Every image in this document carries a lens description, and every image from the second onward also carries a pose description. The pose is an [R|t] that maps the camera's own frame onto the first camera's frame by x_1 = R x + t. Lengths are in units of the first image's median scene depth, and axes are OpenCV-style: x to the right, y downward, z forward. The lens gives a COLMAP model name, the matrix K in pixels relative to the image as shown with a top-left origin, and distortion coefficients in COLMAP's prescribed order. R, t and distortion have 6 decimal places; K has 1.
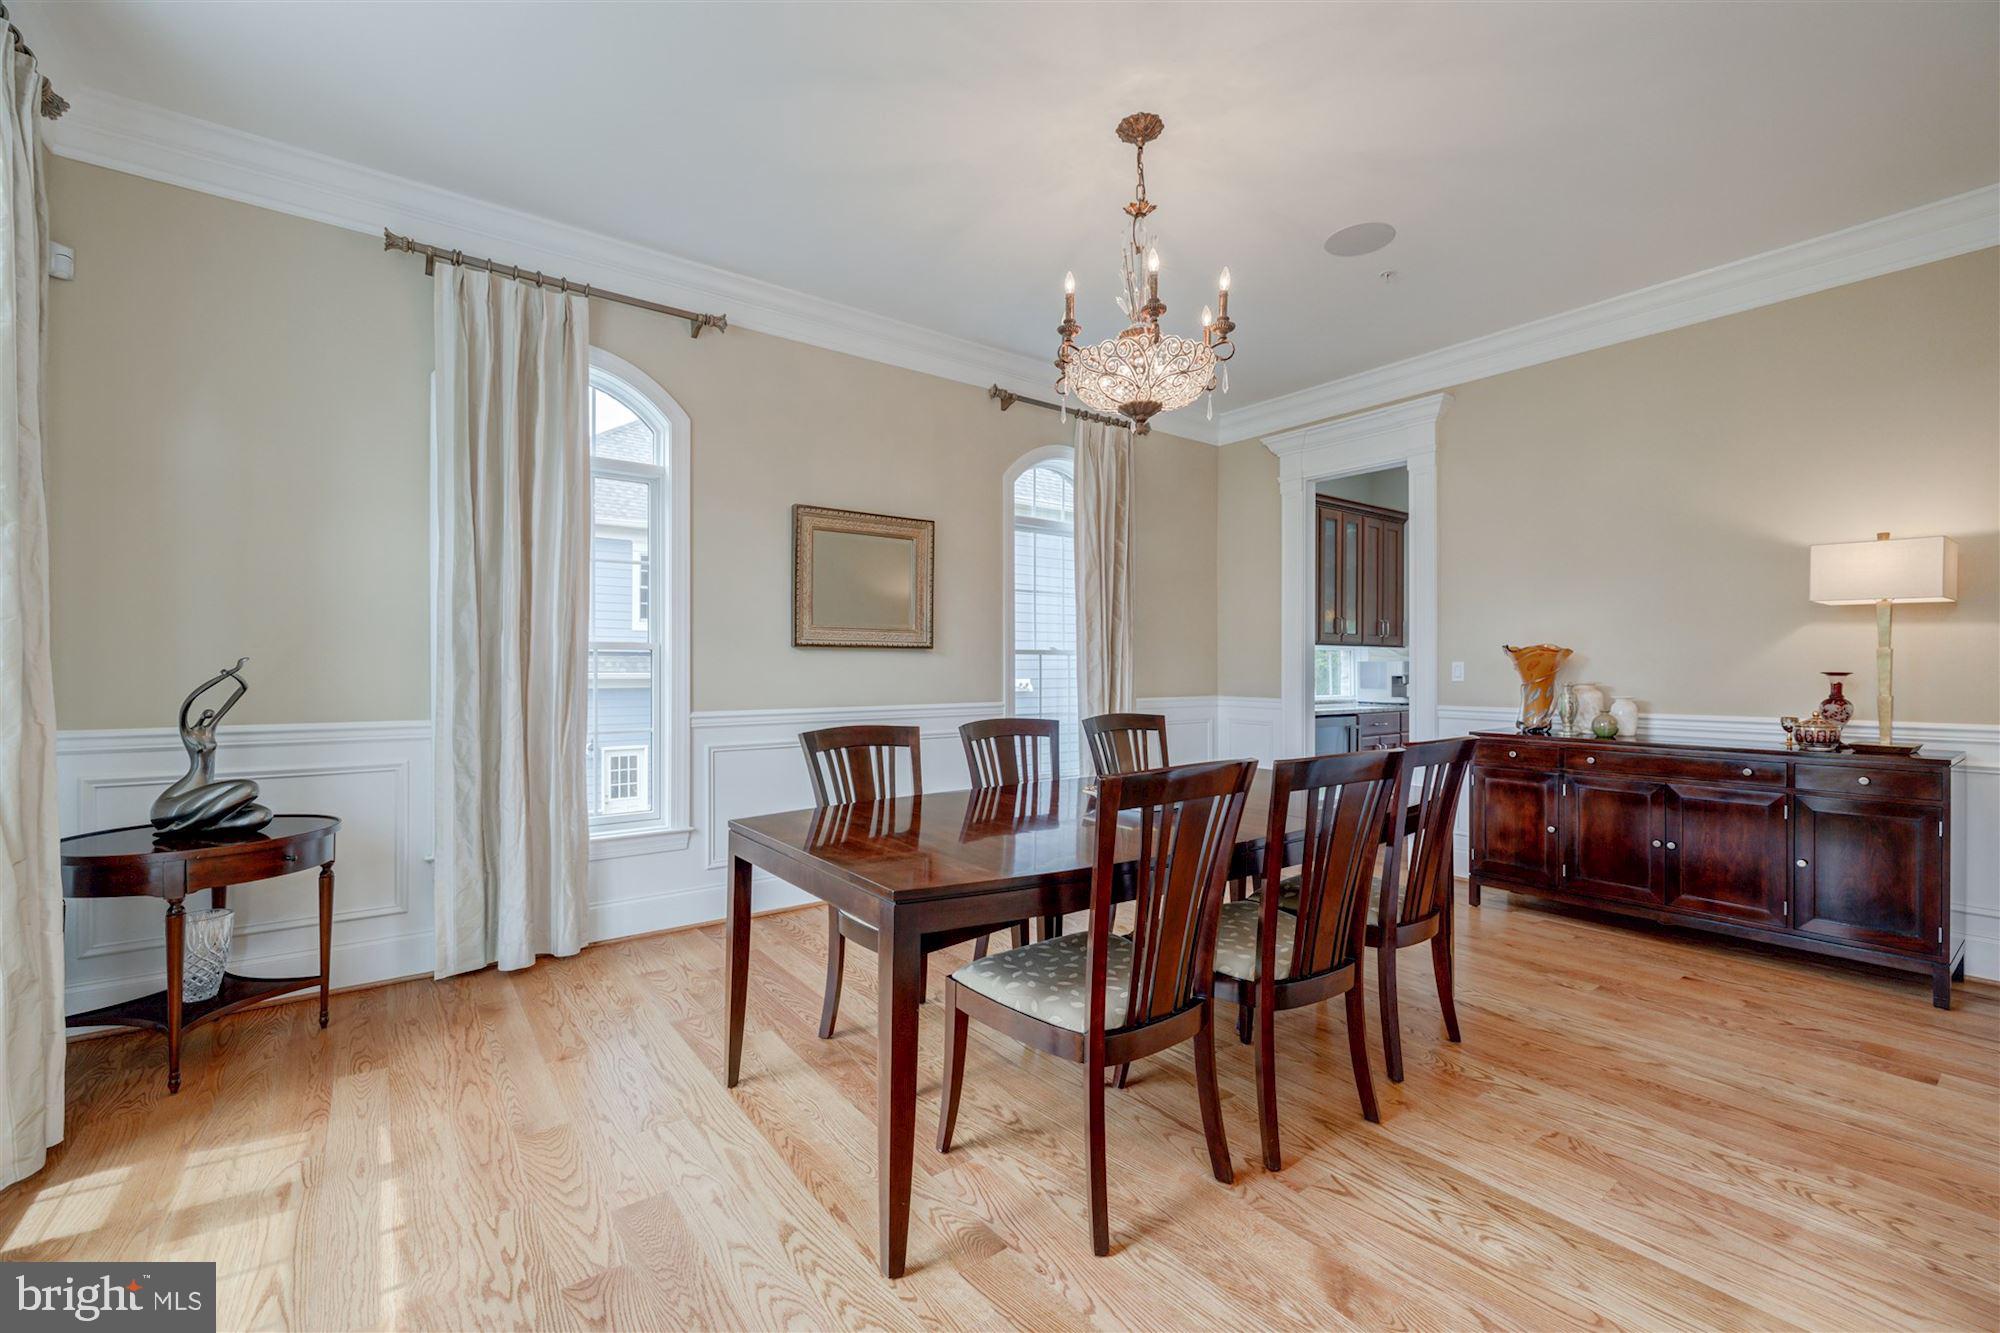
lens RADIAL K [[820.8, 0, 983.8], [0, 820.8, 665.8], [0, 0, 1]] dist [-0.010493, -0.002583]
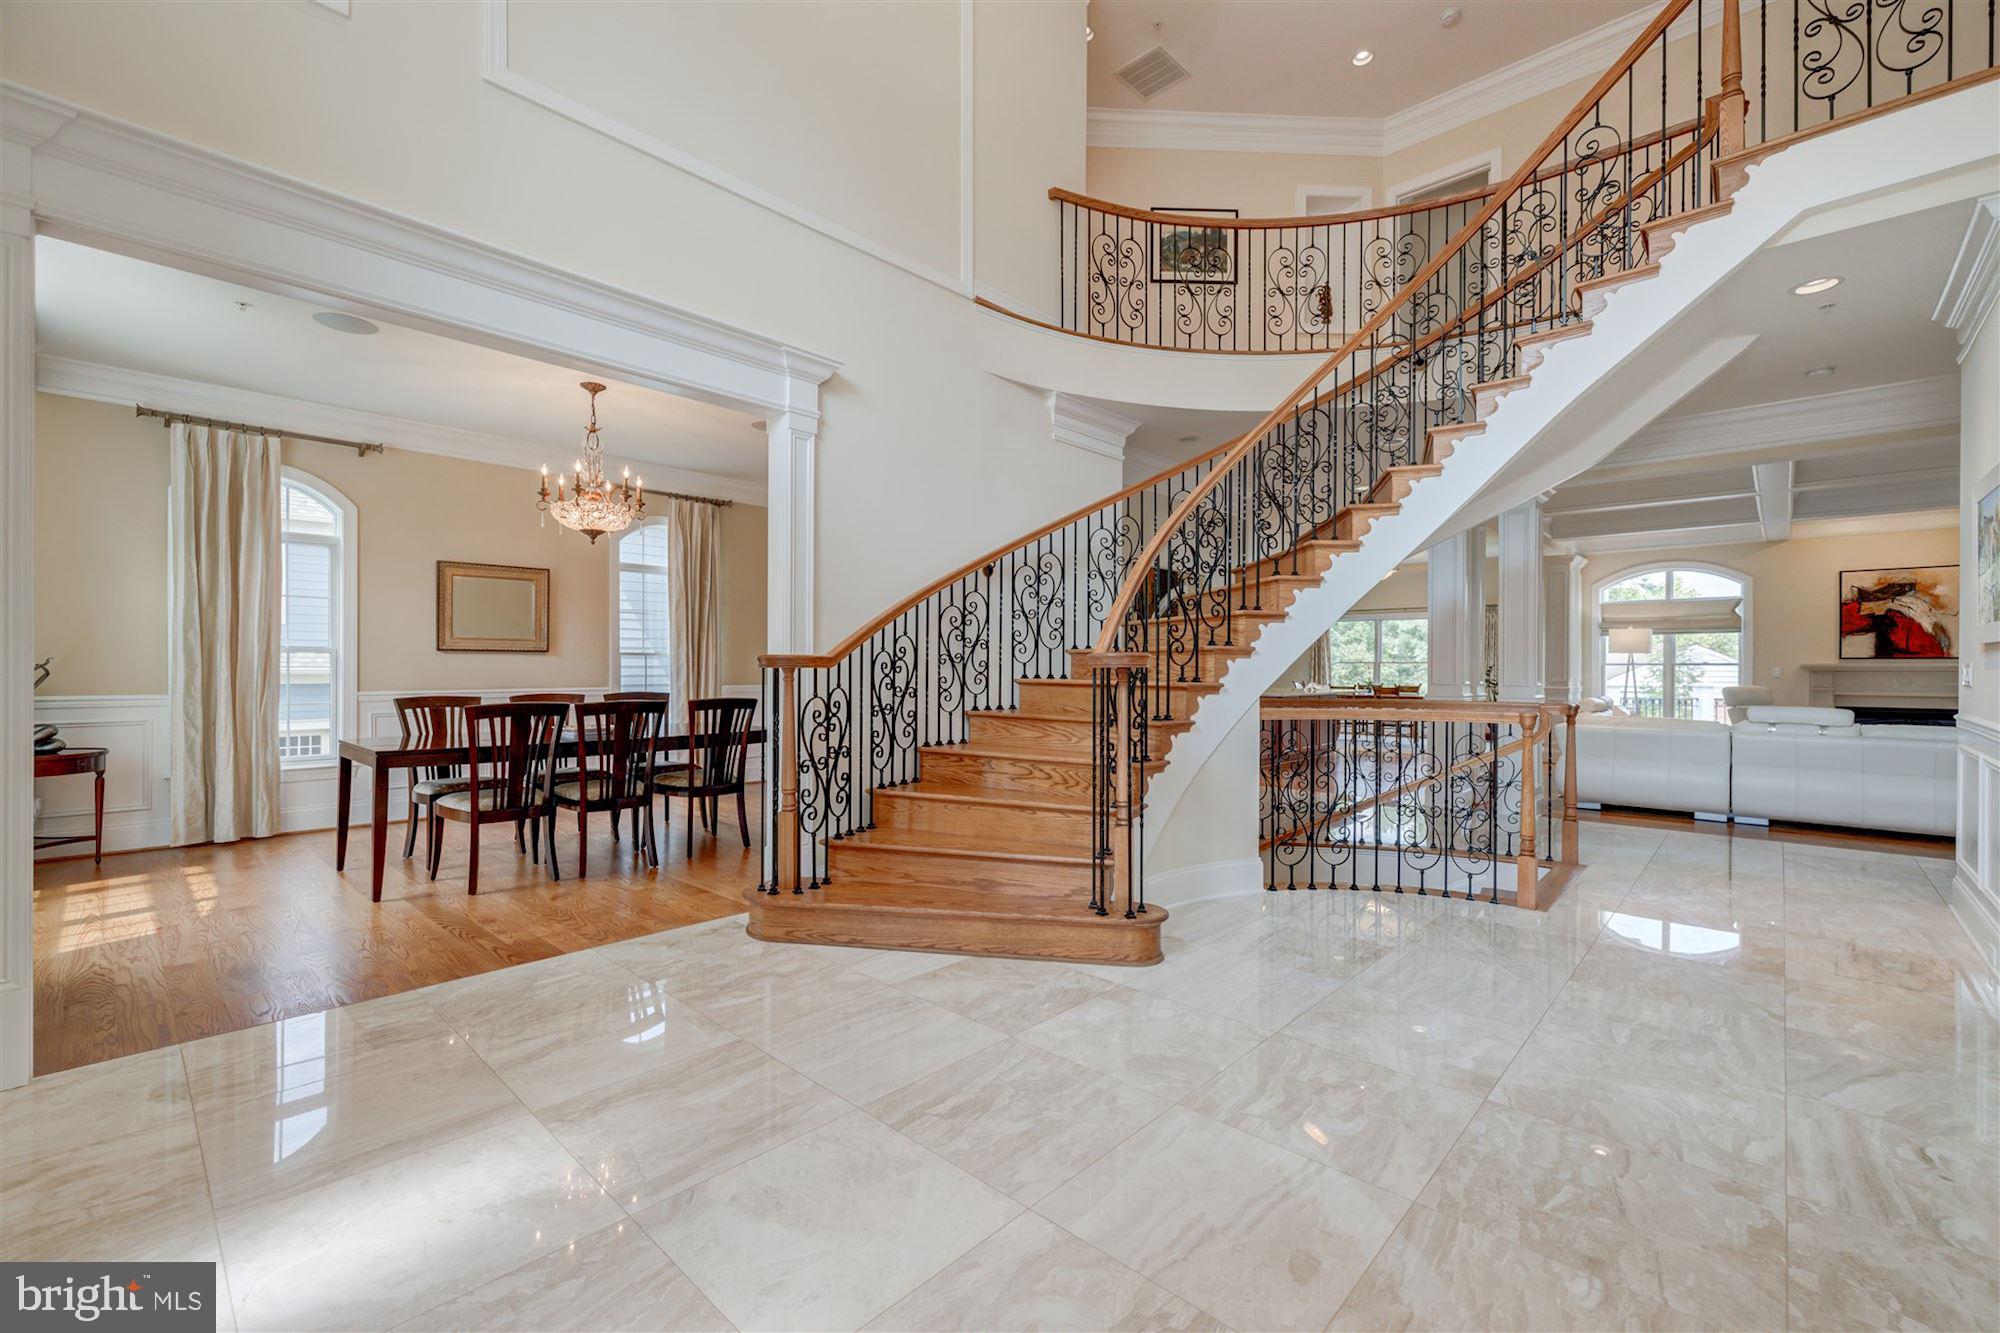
lens RADIAL K [[820.8, 0, 997.3], [0, 820.8, 665.6], [0, 0, 1]] dist [-0.010493, -0.002583]
pose [[0.981346, 0.006228, 0.192147, 0.658788], [-0.007390, 0.999958, 0.005332, -0.013452], [-0.192106, -0.006653, 0.981352, -0.936062]]
